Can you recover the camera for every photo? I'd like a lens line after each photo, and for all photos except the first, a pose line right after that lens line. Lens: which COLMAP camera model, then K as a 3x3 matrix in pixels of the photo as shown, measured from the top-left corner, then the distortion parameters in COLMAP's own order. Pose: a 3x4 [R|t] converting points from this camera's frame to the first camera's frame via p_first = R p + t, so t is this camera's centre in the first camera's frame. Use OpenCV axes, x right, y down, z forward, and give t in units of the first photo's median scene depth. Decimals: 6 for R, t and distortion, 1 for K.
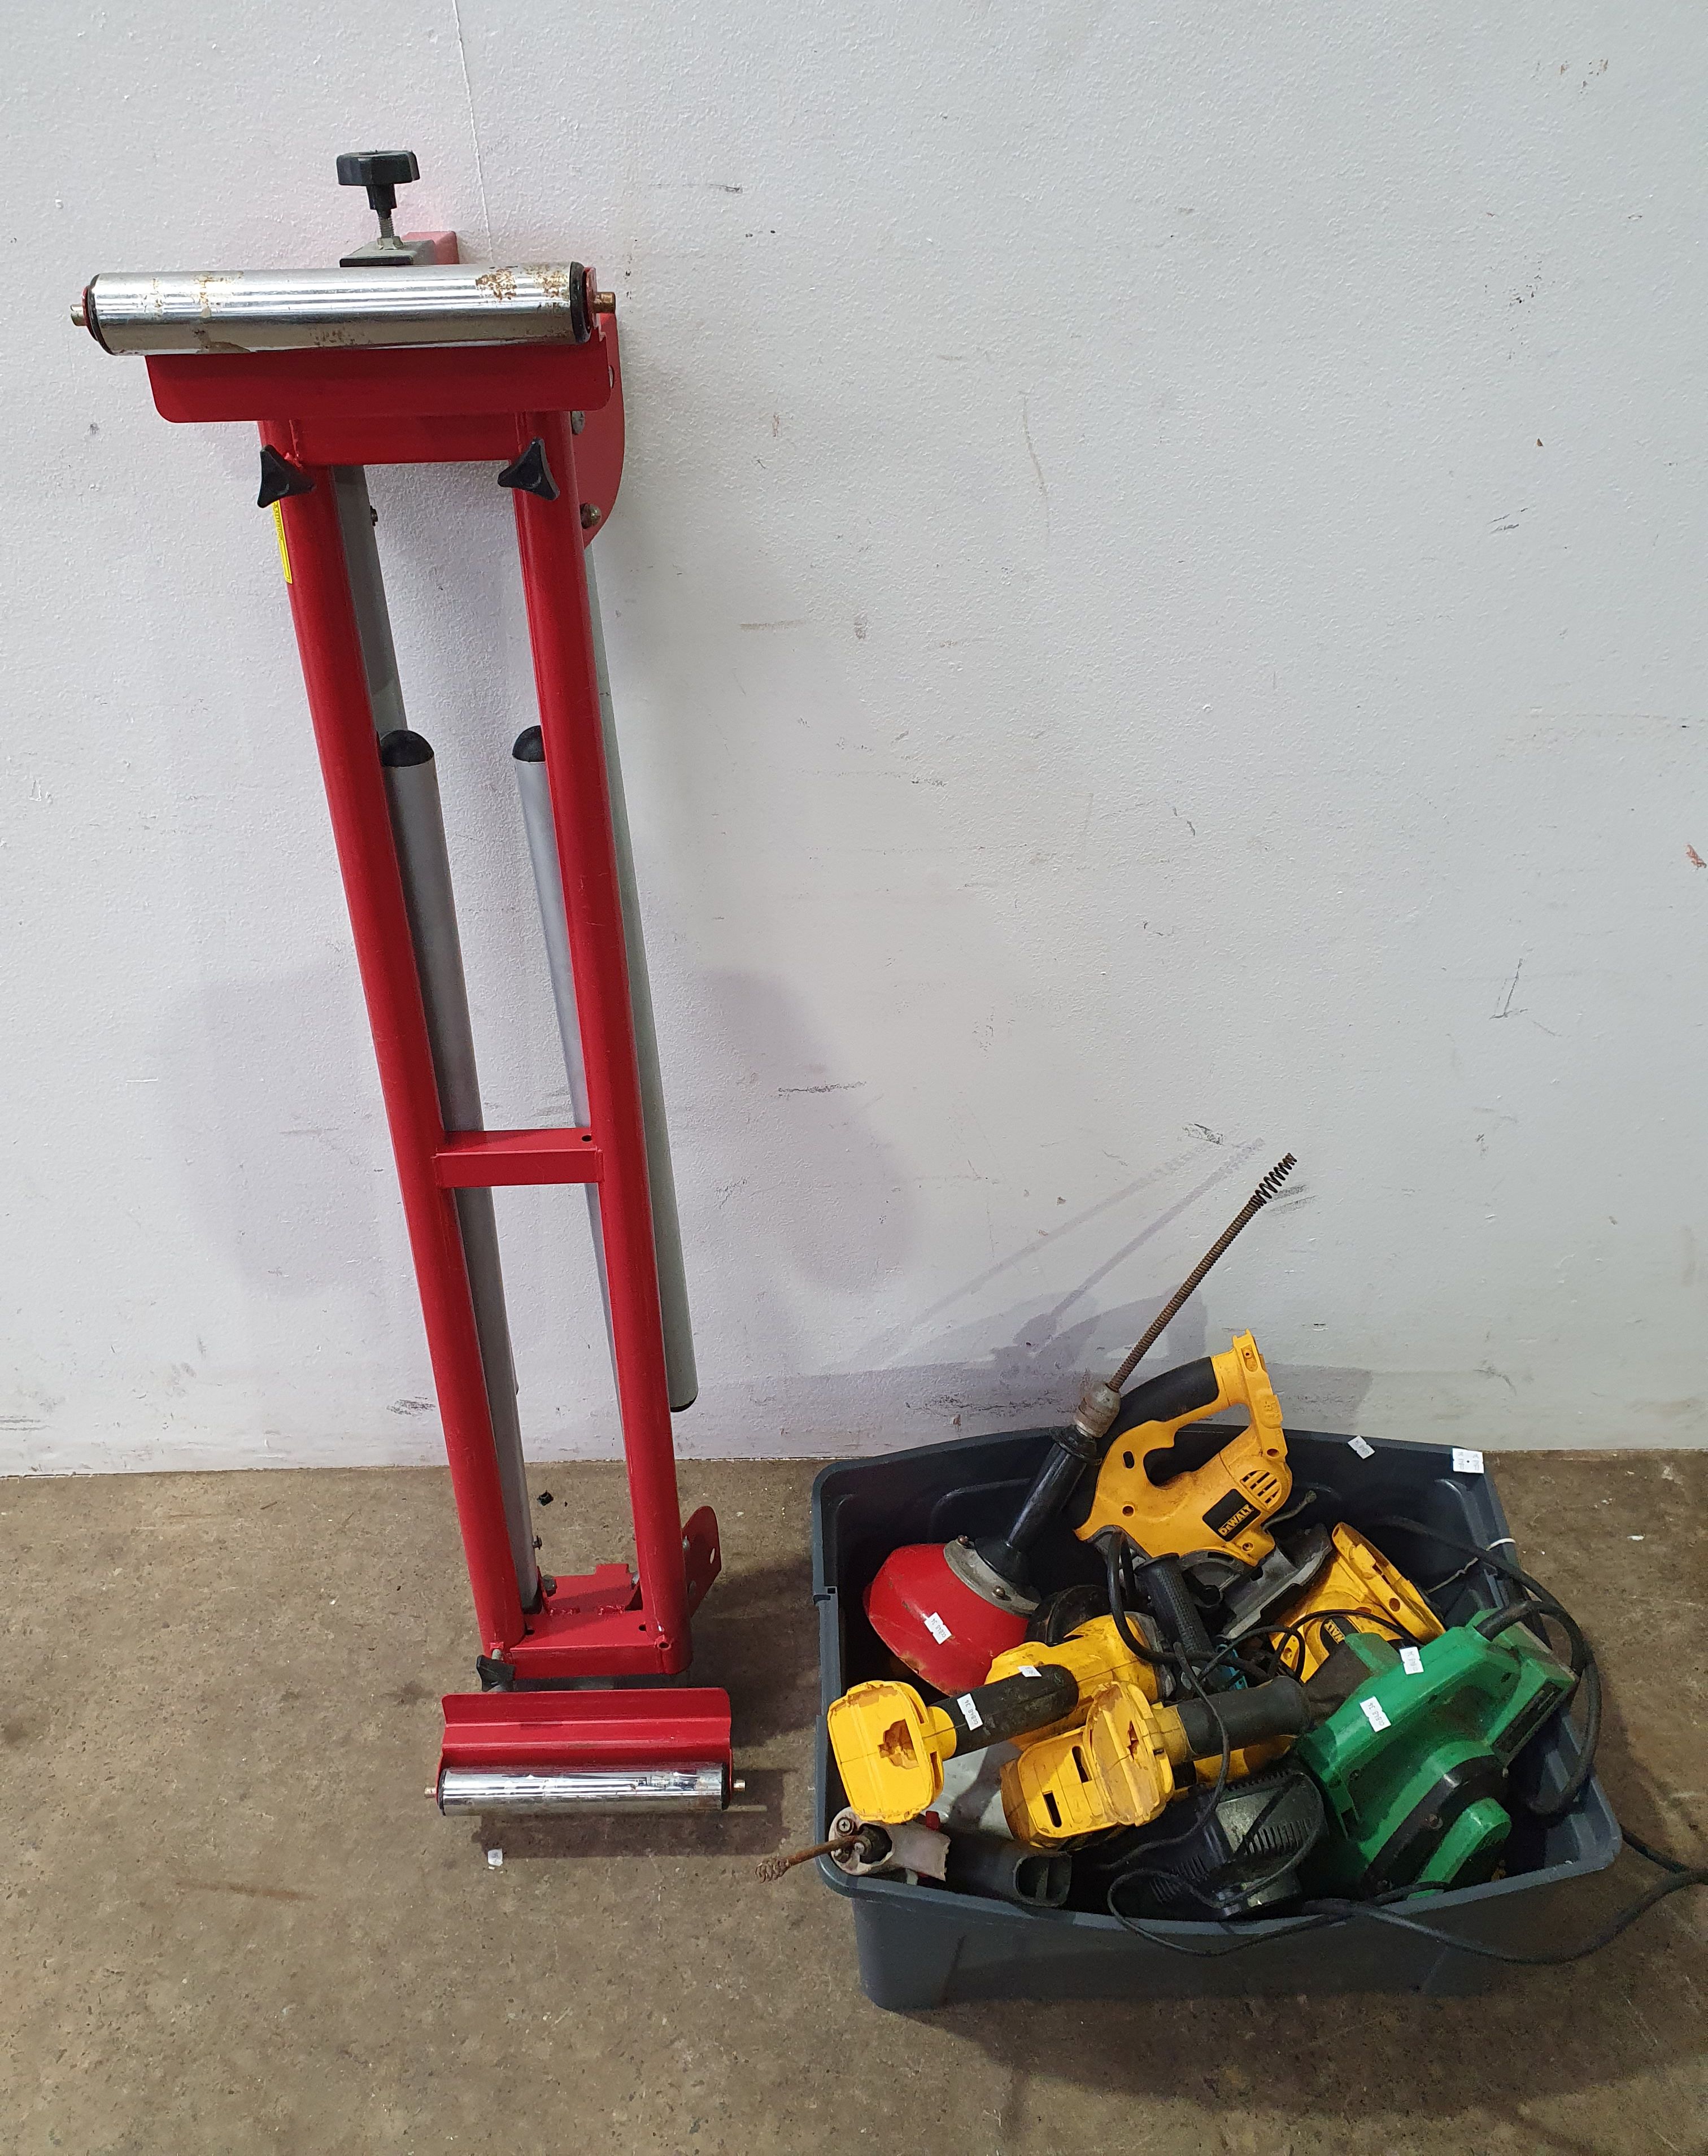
lens RADIAL K [[1710.8, 0, 851.3], [0, 1710.8, 1014.3], [0, 0, 1]] dist [0.016611, 0.013180]
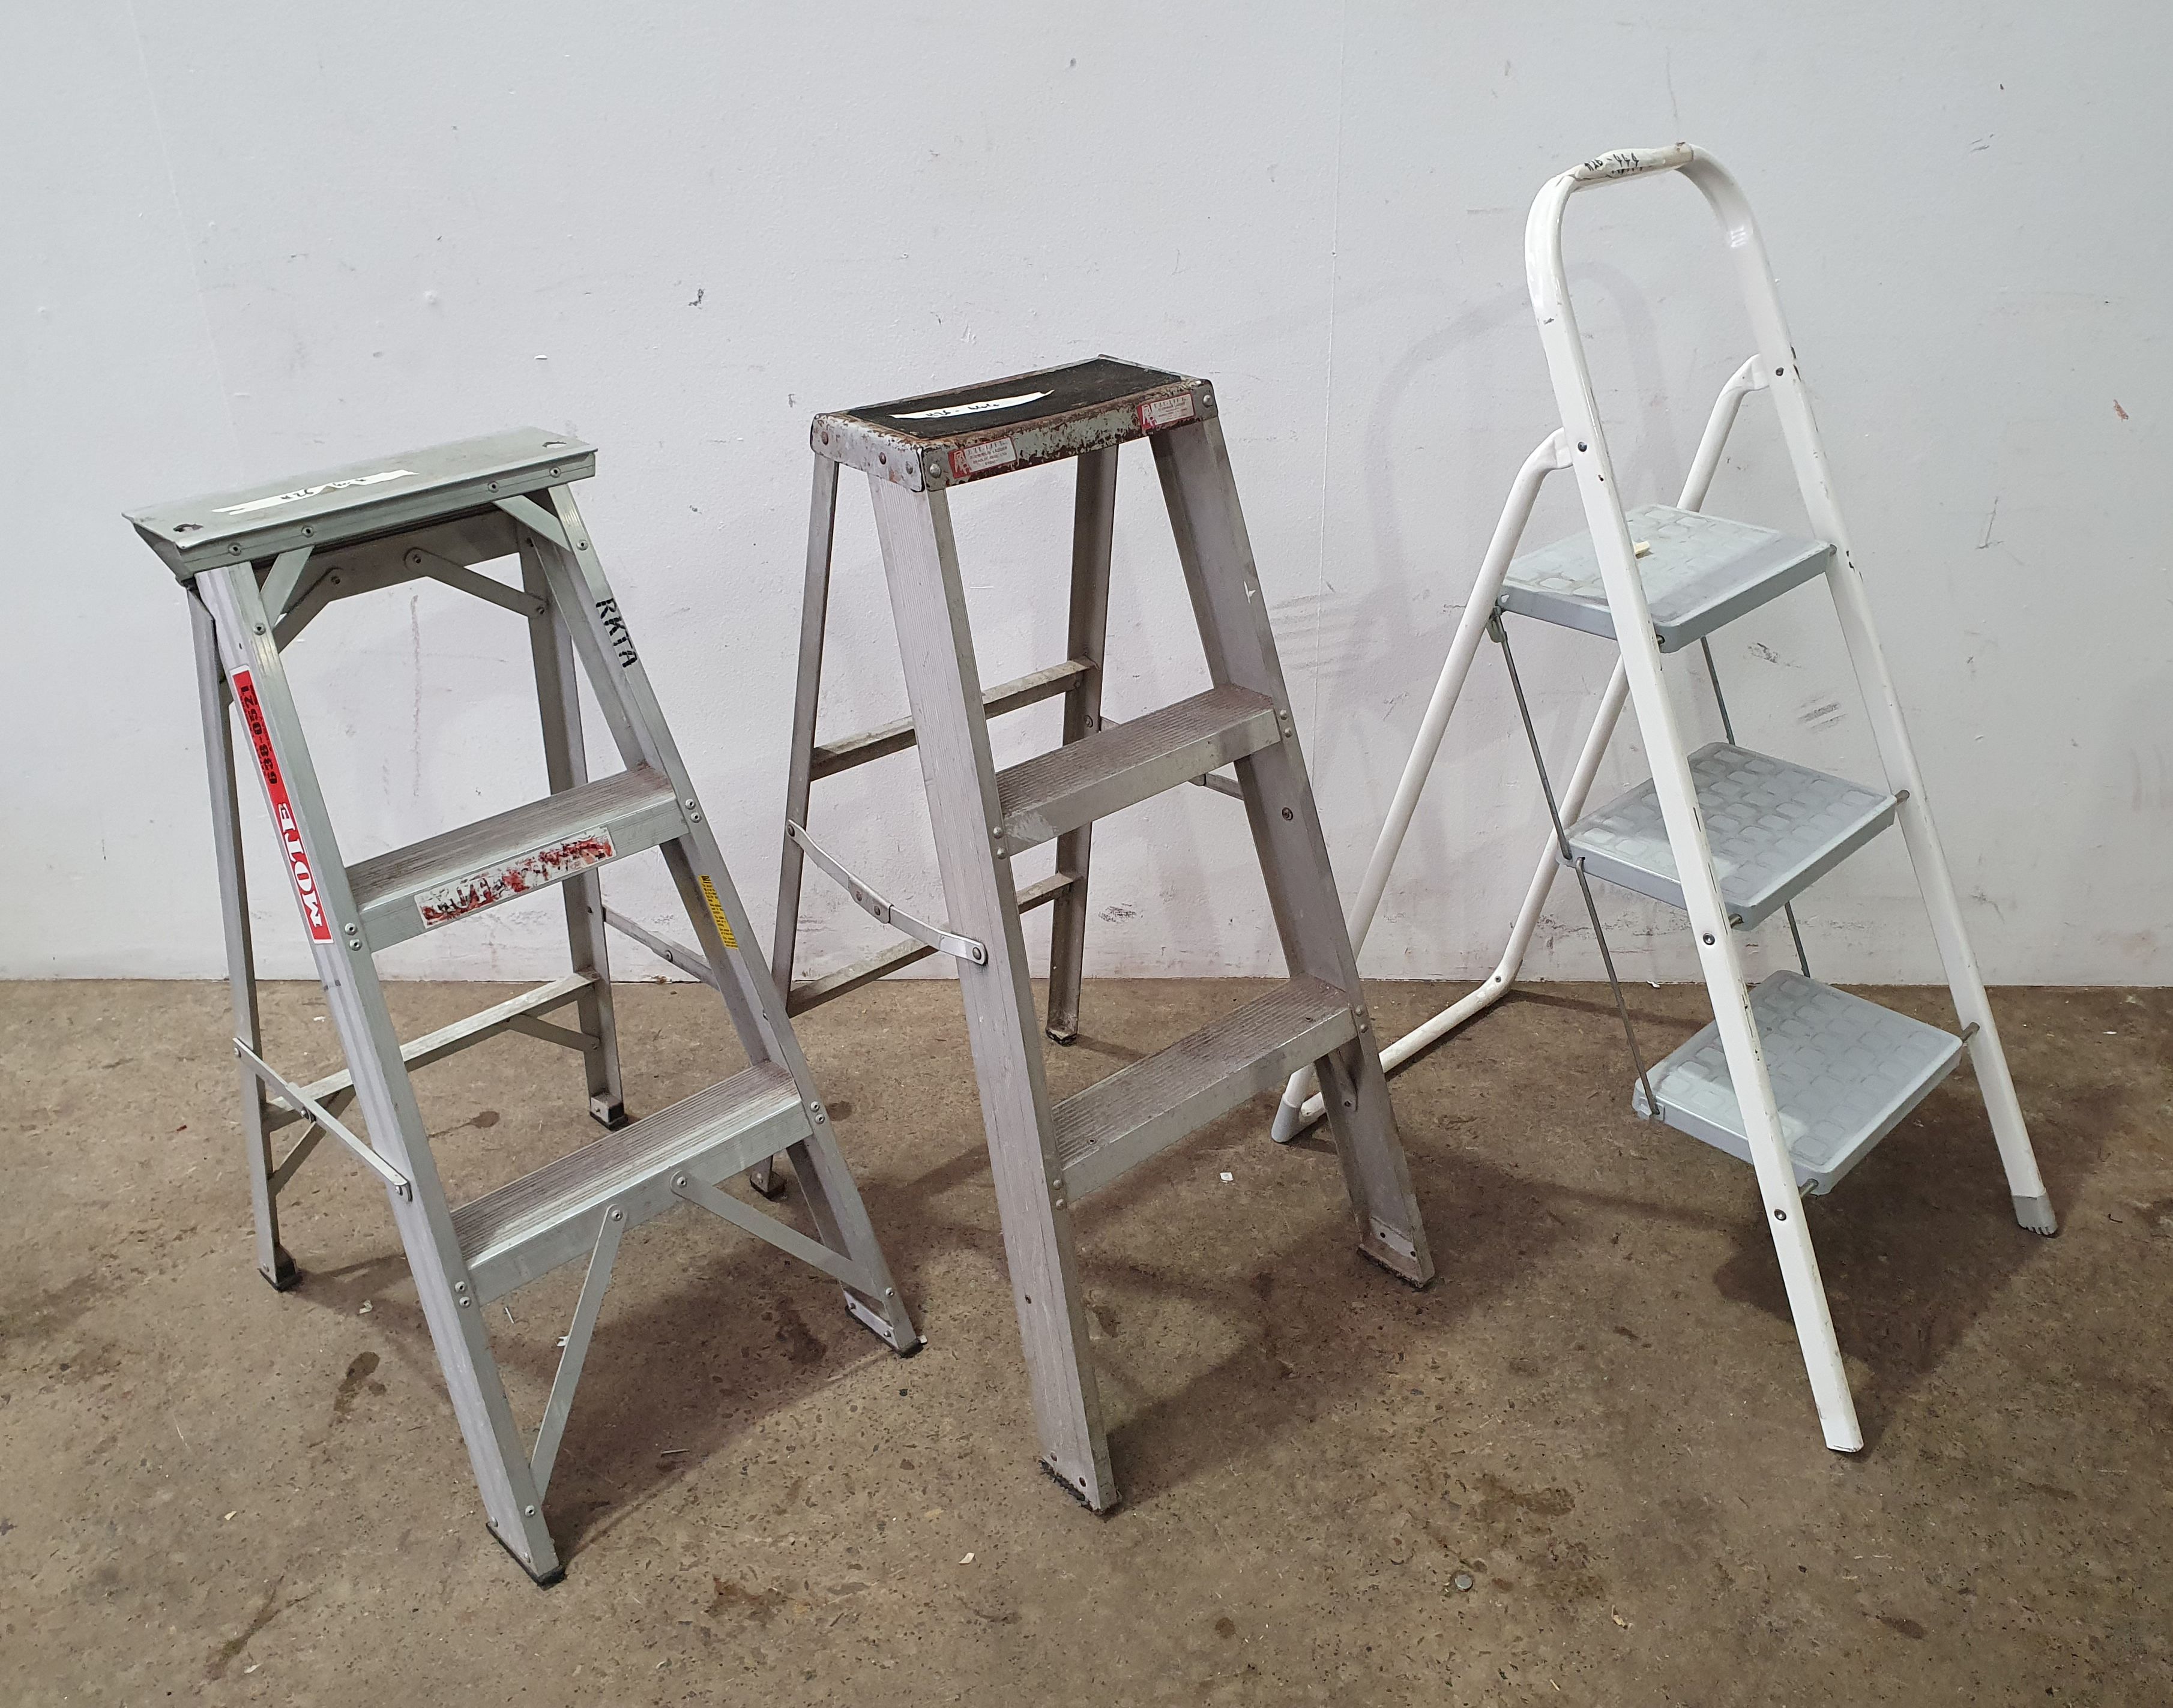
lens RADIAL K [[1803.5, 0, 1086.5], [0, 1803.5, 854.0], [0, 0, 1]] dist [-0.052026, 0.046504]
pose [[0.998827, 0.020311, -0.043964, -0.267161], [-0.028770, 0.979111, -0.201283, 0.546466], [0.038958, 0.202312, 0.978546, -0.362926]]
